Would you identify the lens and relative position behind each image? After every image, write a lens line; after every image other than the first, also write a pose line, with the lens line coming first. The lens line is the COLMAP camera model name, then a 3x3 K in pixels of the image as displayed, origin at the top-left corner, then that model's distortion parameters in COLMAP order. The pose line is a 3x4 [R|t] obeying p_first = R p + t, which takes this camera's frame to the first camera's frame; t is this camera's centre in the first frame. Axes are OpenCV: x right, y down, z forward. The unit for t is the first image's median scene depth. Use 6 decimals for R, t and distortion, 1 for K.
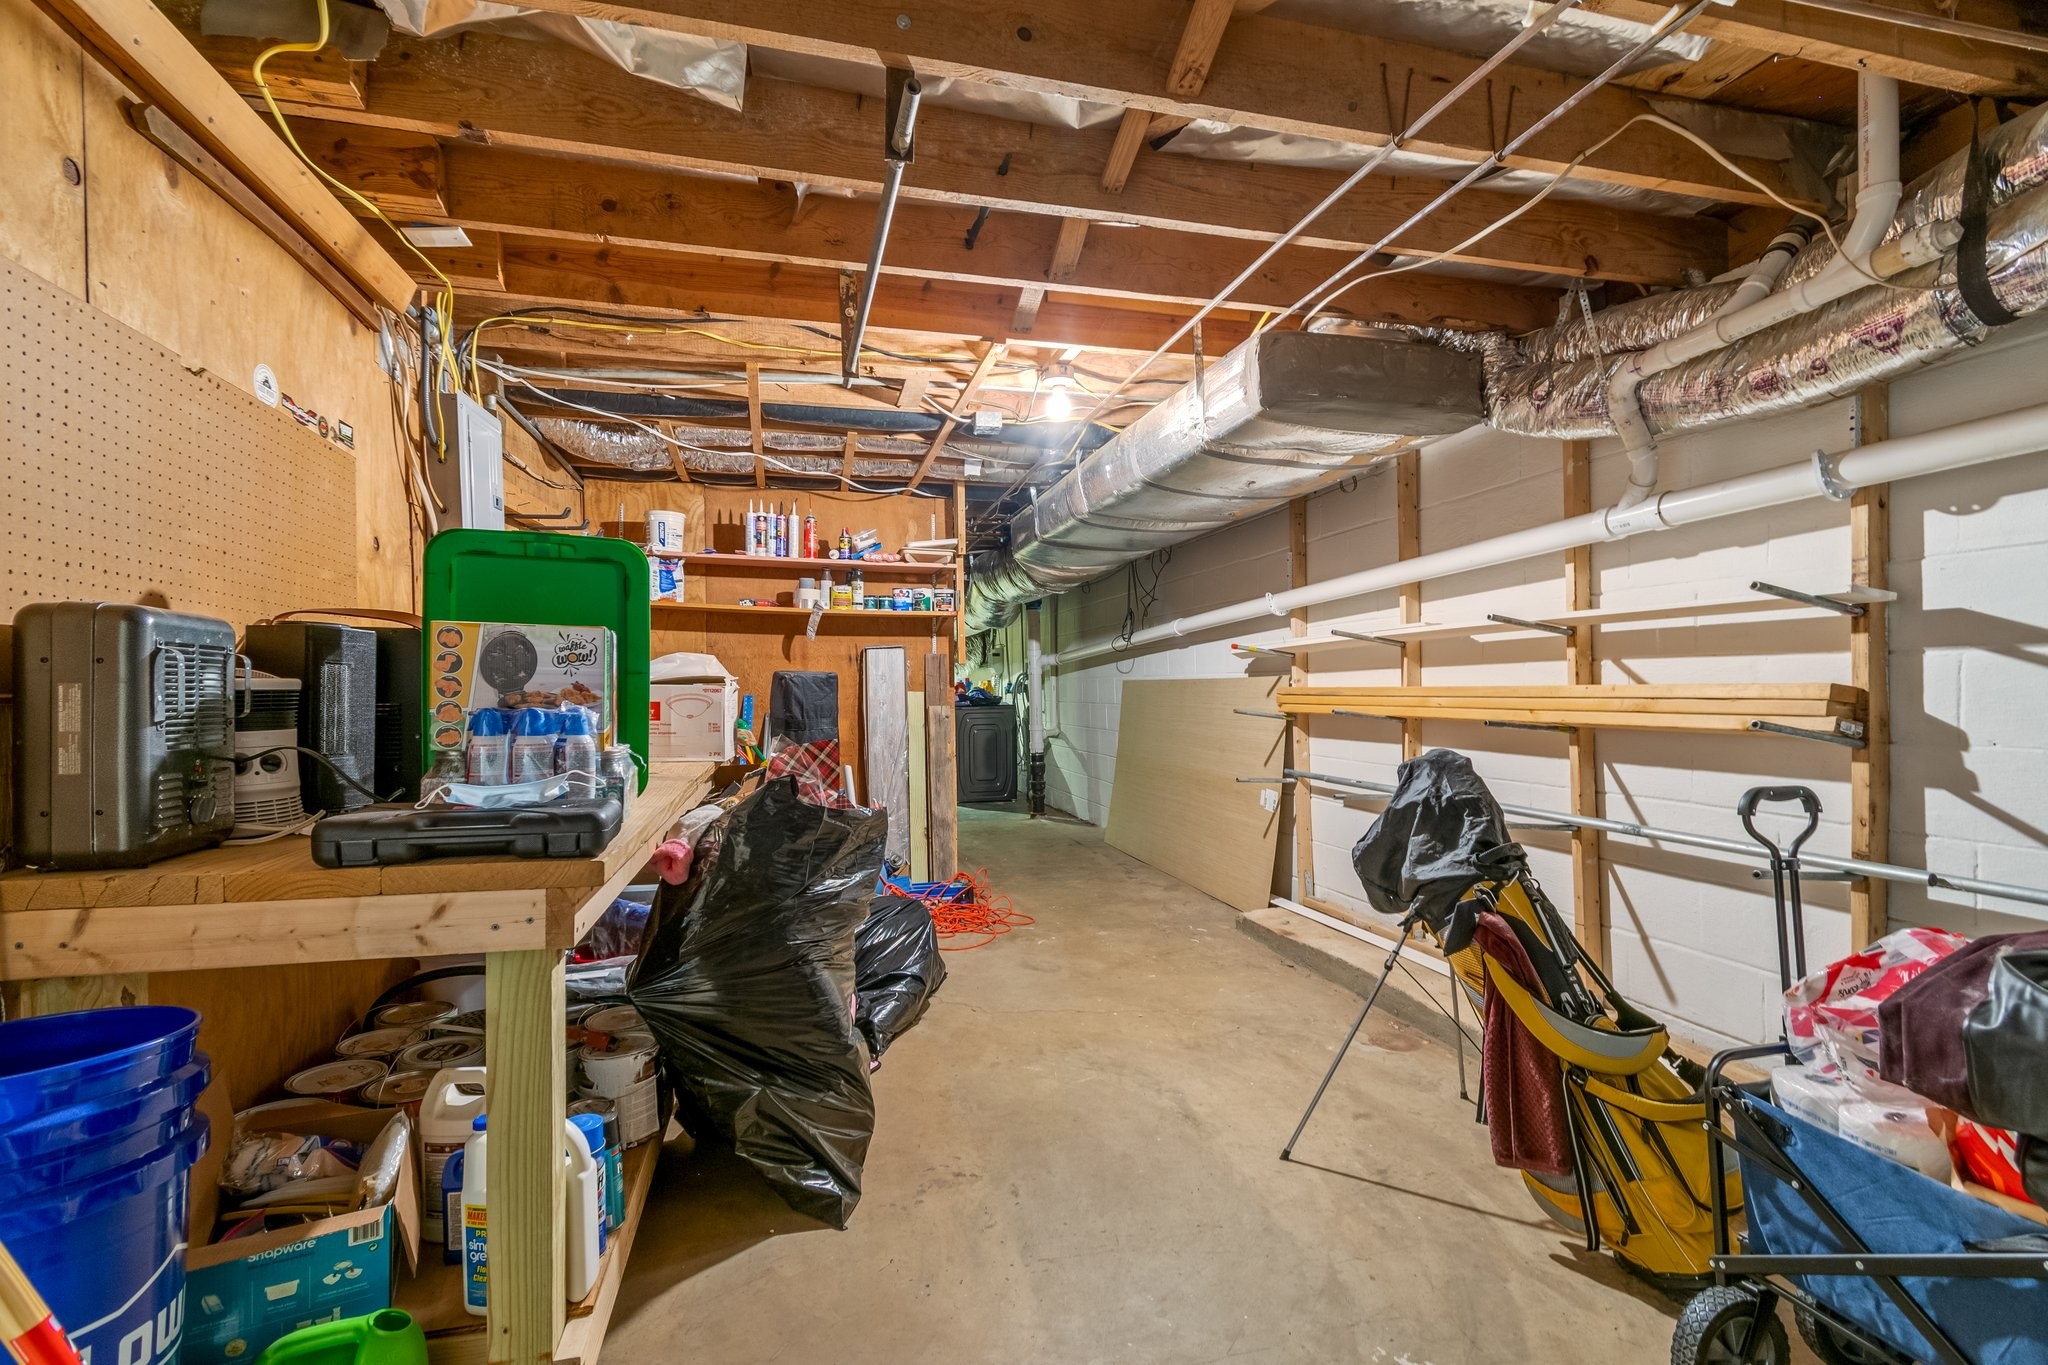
lens RADIAL K [[919.1, 0, 1009.2], [0, 919.1, 680.4], [0, 0, 1]] dist [0.001675, -0.000925]
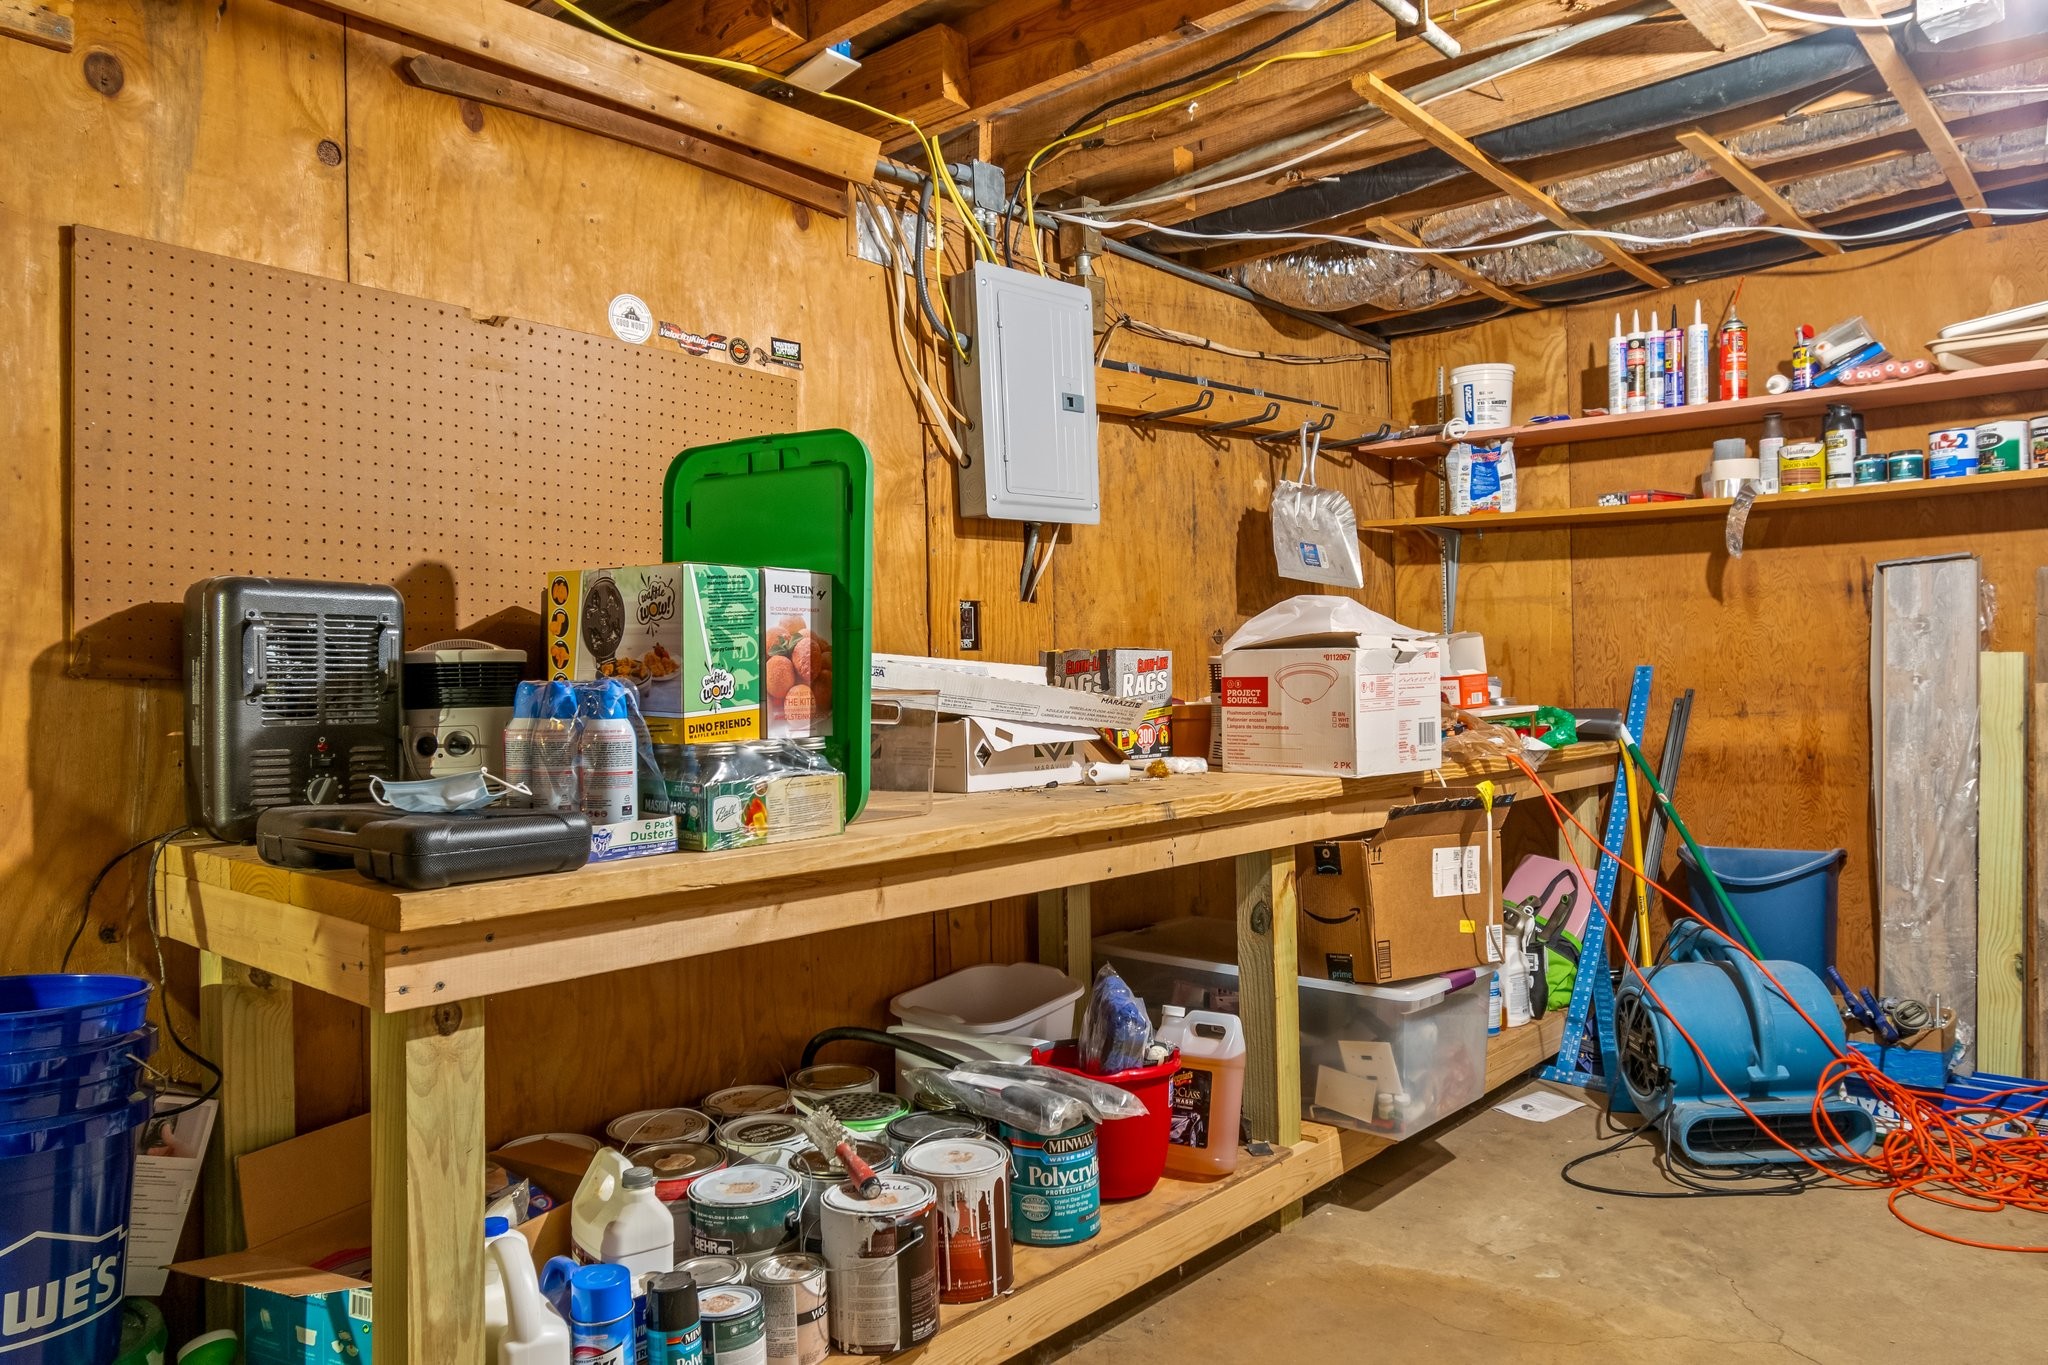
lens RADIAL K [[1373.3, 0, 1024.2], [0, 1373.3, 665.4], [0, 0, 1]] dist [0.005104, -0.001038]
pose [[0.570394, -0.018102, -0.821172, 0.197635], [0.025283, 0.999670, -0.004476, 0.010859], [0.820982, -0.018209, 0.570664, 0.229926]]
